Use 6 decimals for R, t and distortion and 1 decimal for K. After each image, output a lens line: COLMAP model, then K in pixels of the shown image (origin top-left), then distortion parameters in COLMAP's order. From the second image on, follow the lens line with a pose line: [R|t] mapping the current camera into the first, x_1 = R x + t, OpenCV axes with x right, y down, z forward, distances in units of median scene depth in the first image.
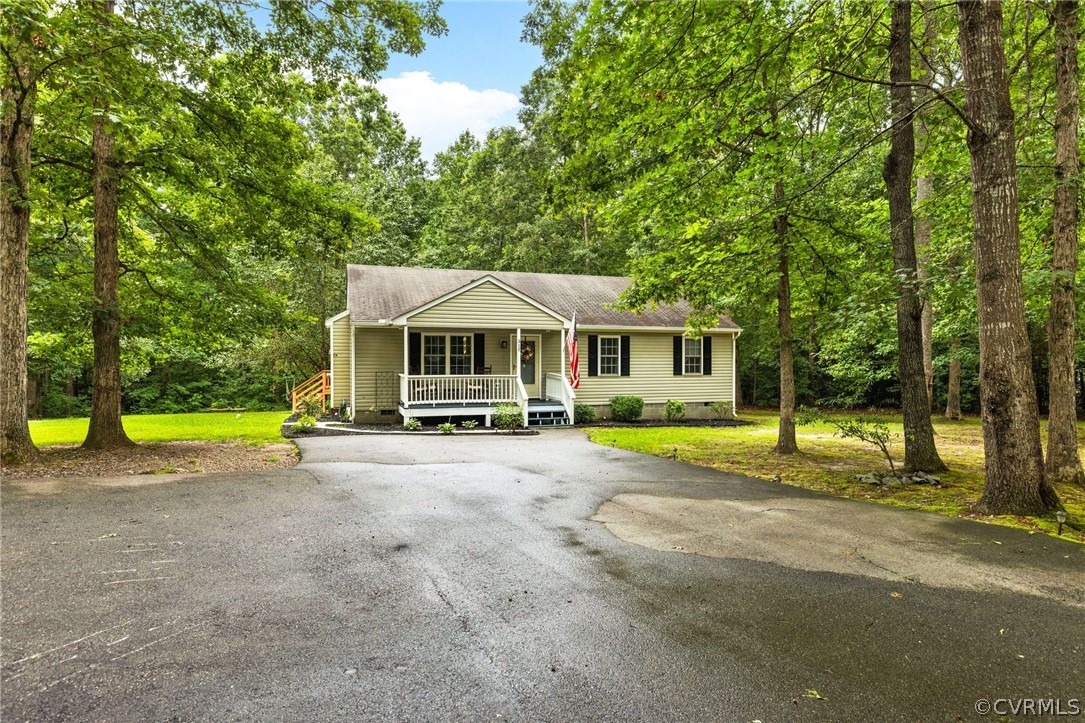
lens RADIAL K [[607.3, 0, 534.9], [0, 607.3, 364.3], [0, 0, 1]] dist [0.006750, 0.001291]
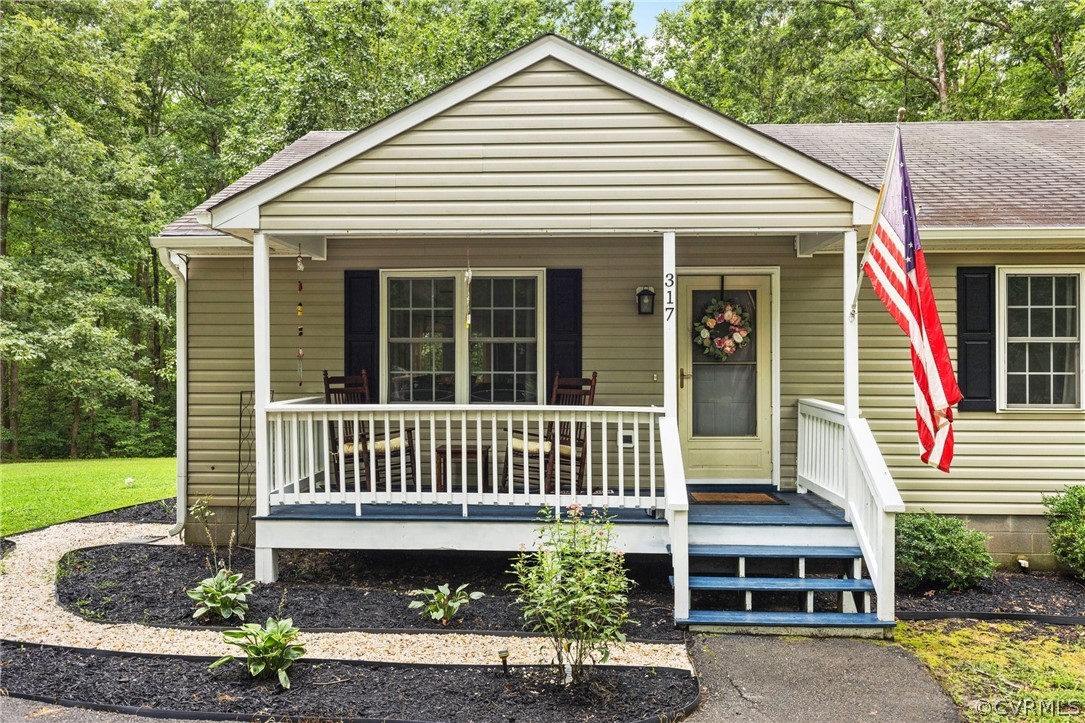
lens RADIAL K [[821.1, 0, 536.6], [0, 821.1, 354.6], [0, 0, 1]] dist [-0.000114, 0.001156]
pose [[0.933135, -0.002326, -0.359519, 0.045779], [-0.004740, 0.999813, -0.018769, 0.001323], [0.359495, 0.019218, 0.932949, 0.619632]]
